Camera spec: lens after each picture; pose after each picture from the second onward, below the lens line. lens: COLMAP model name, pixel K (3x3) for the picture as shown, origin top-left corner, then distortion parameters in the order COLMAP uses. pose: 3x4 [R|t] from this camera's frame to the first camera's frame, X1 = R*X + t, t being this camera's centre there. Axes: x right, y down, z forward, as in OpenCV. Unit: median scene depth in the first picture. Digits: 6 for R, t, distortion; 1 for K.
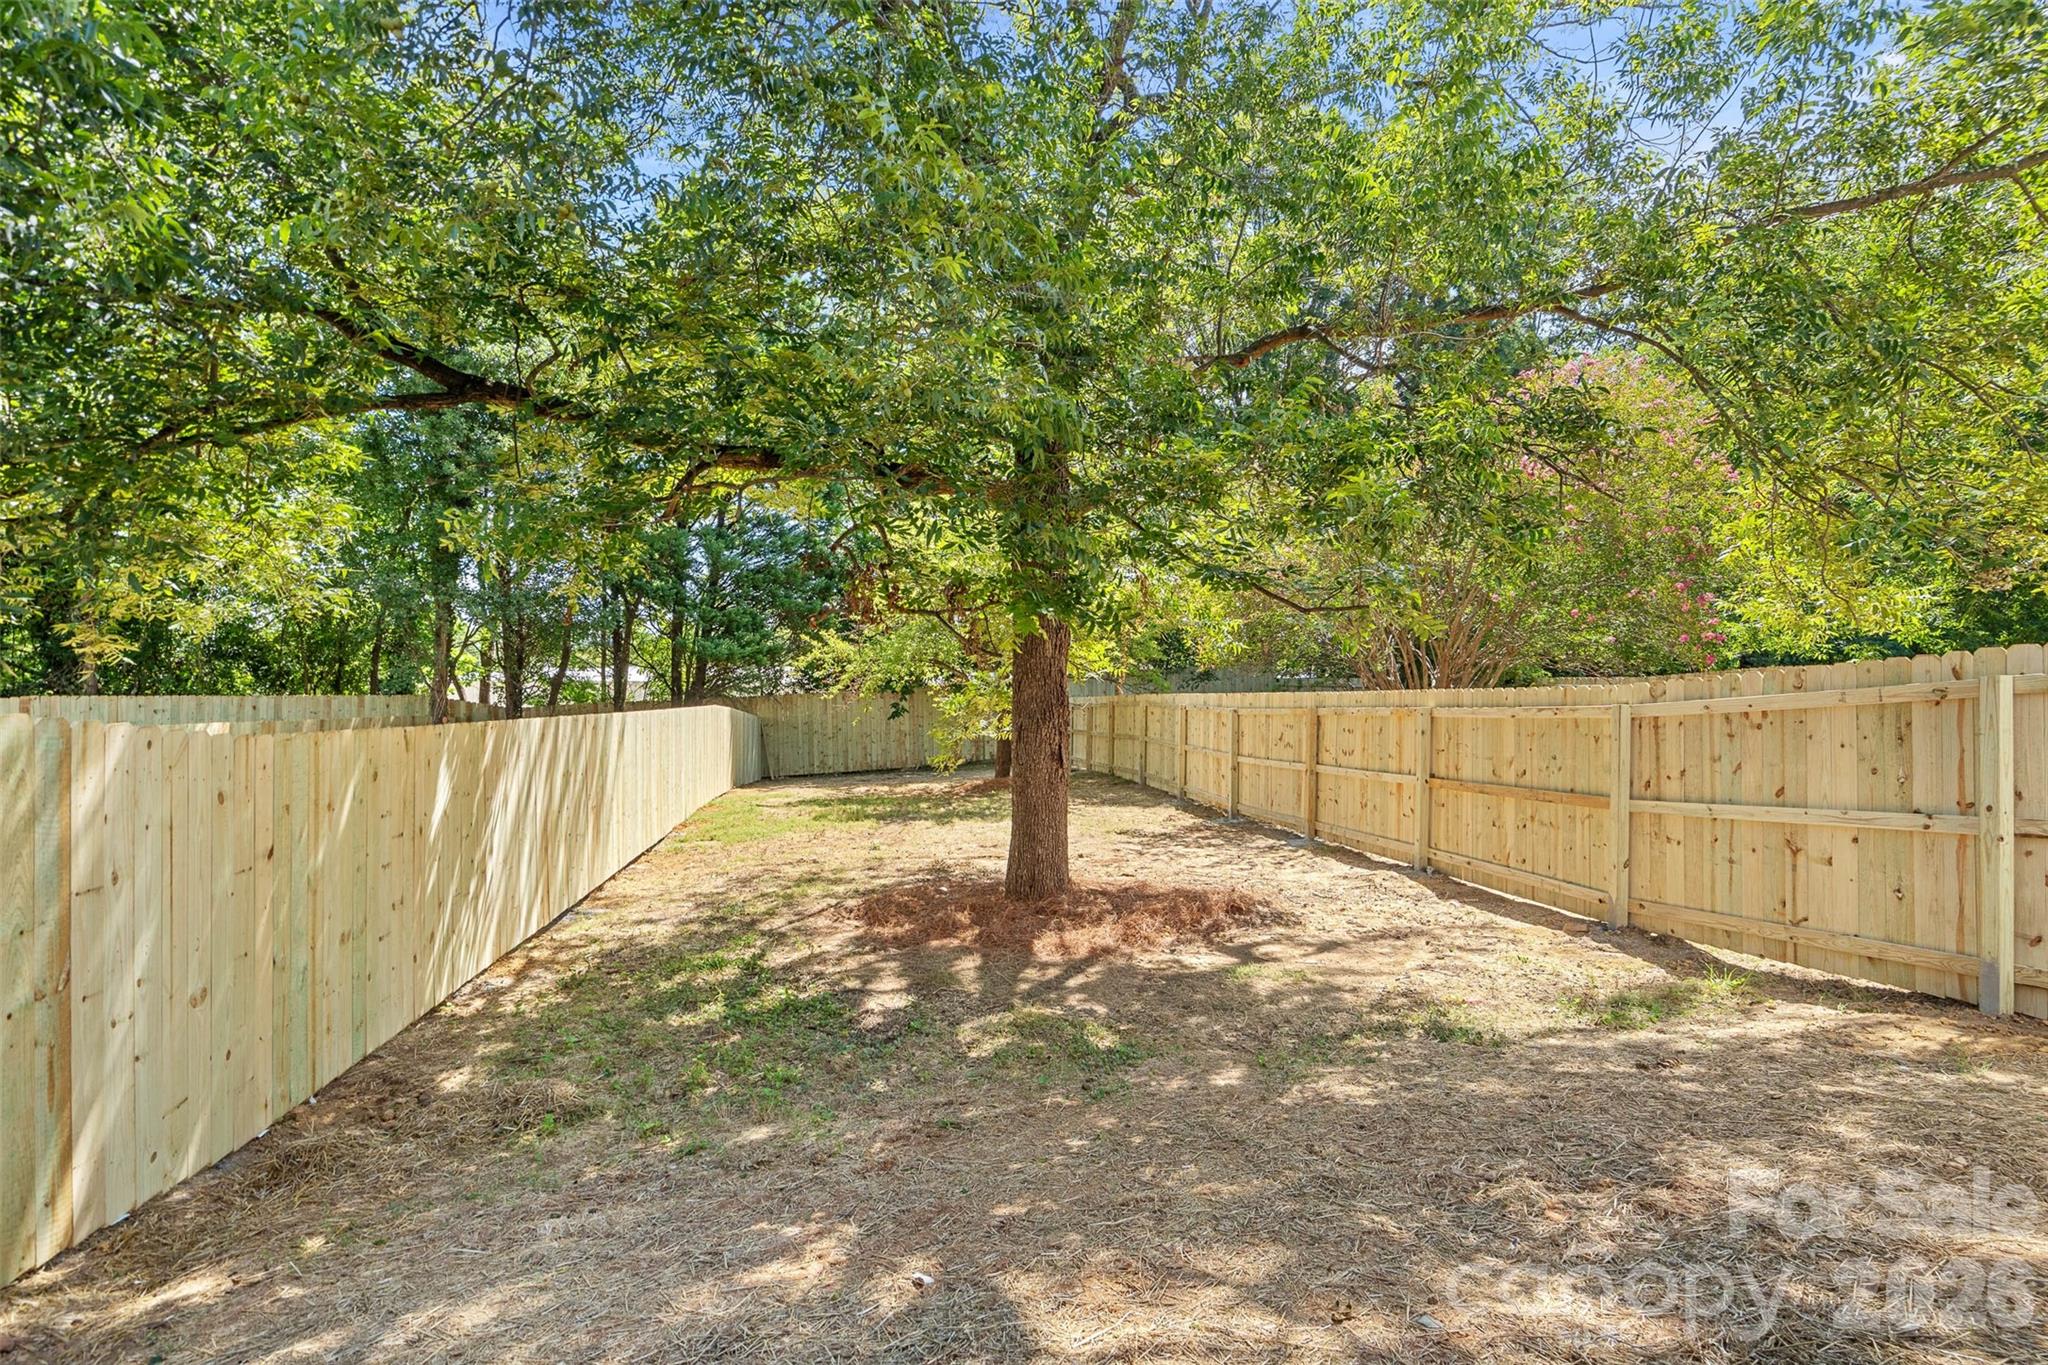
lens RADIAL K [[932.3, 0, 1033.6], [0, 932.3, 675.4], [0, 0, 1]] dist [-0.000091, 0.000168]
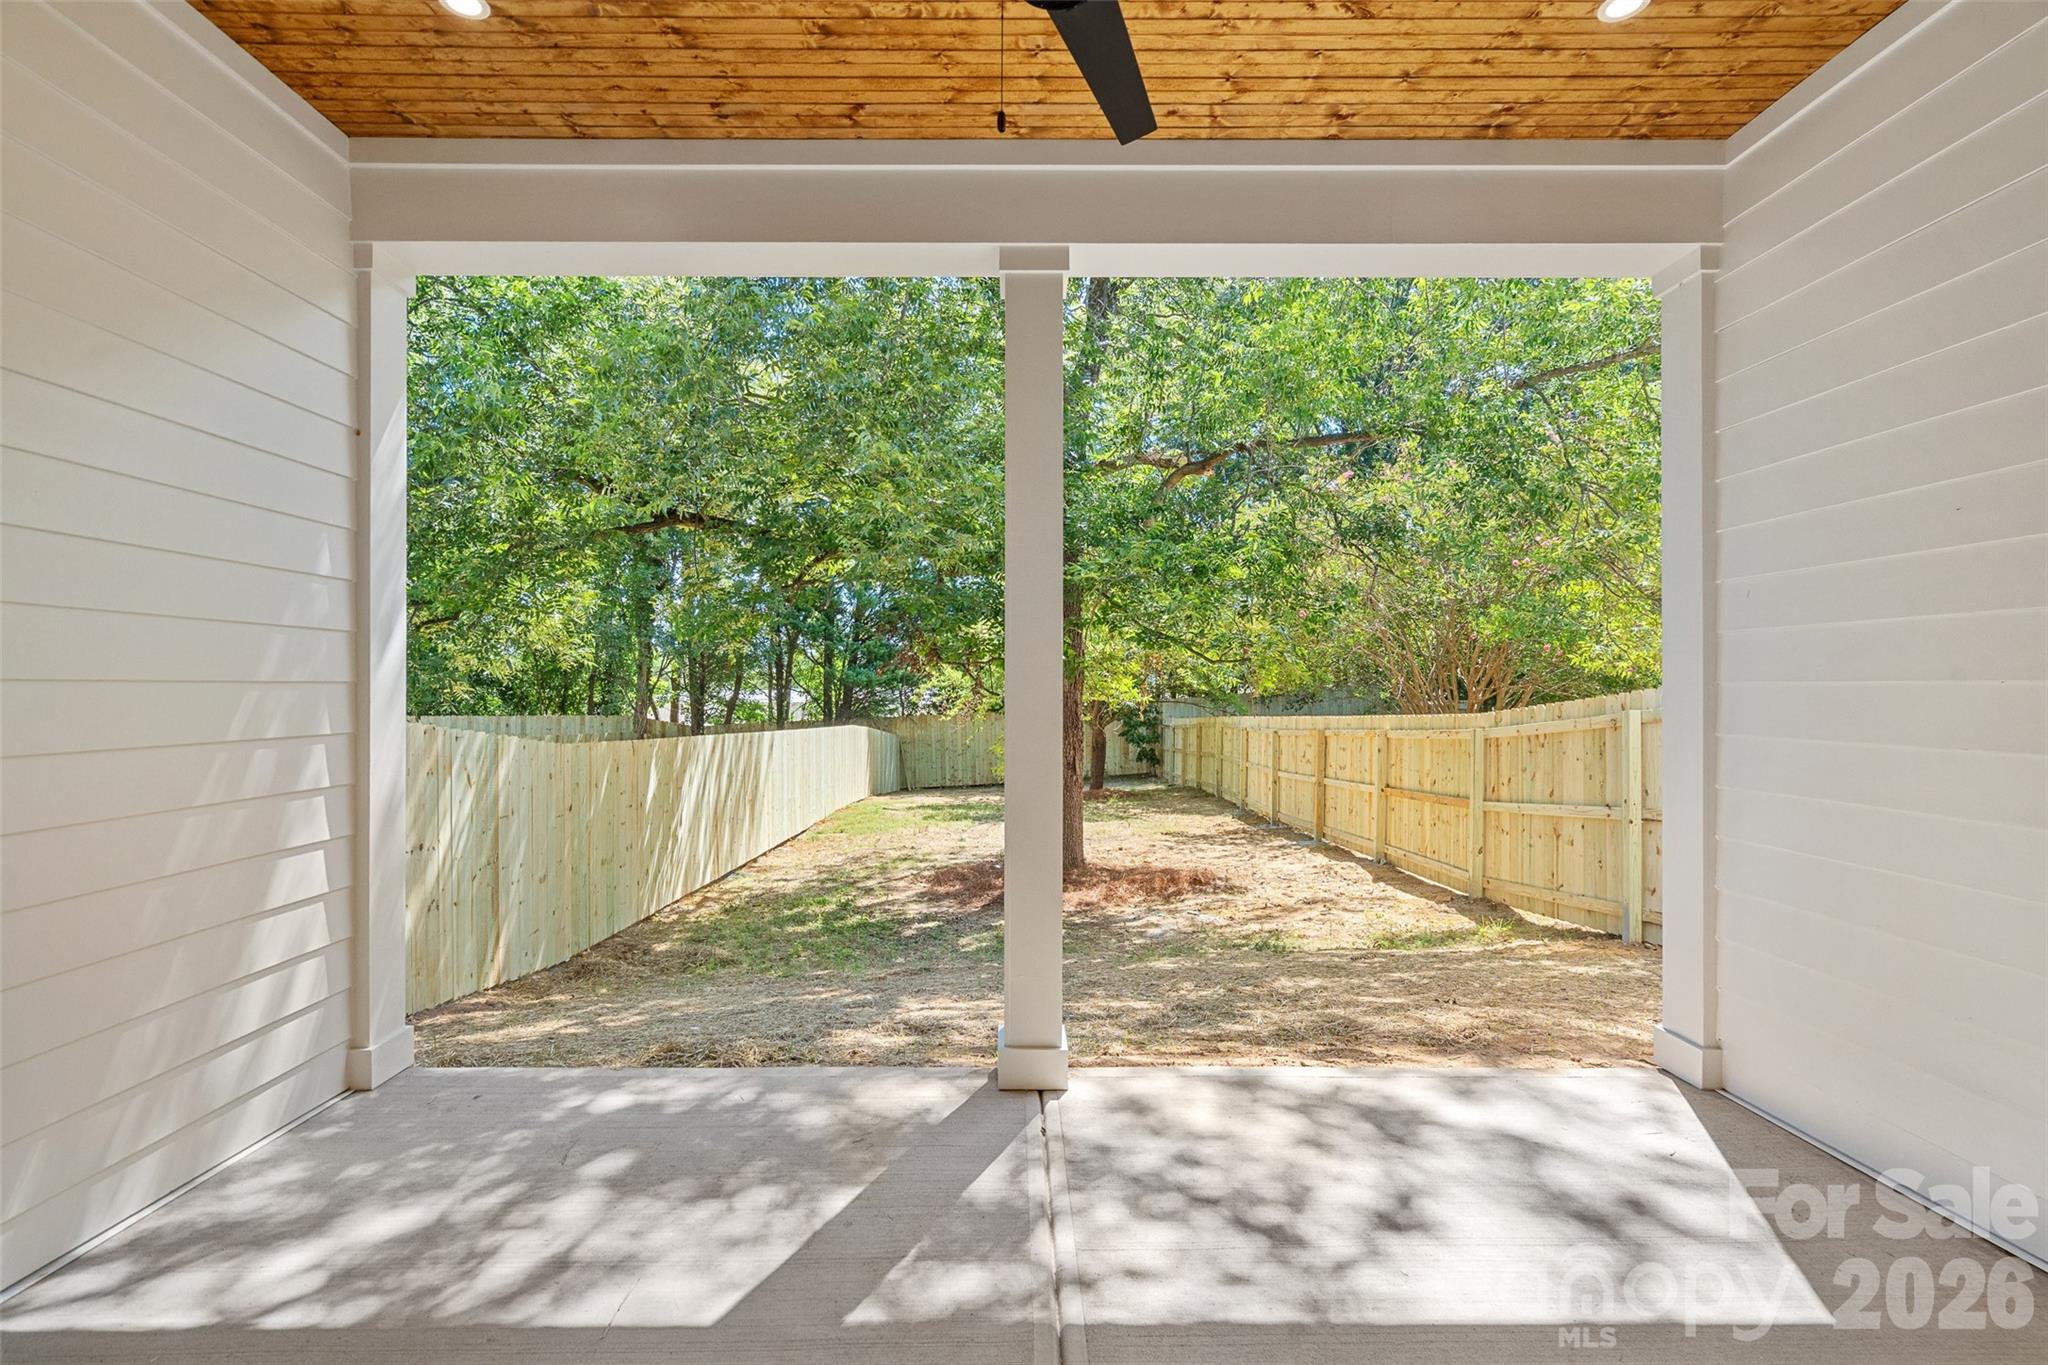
lens RADIAL K [[932.3, 0, 1016.6], [0, 932.3, 694.9], [0, 0, 1]] dist [-0.000091, 0.000168]
pose [[0.983843, -0.002742, -0.179014, 0.175856], [0.002798, 0.999996, 0.000059, -0.013506], [0.179014, -0.000559, 0.983846, -0.305391]]
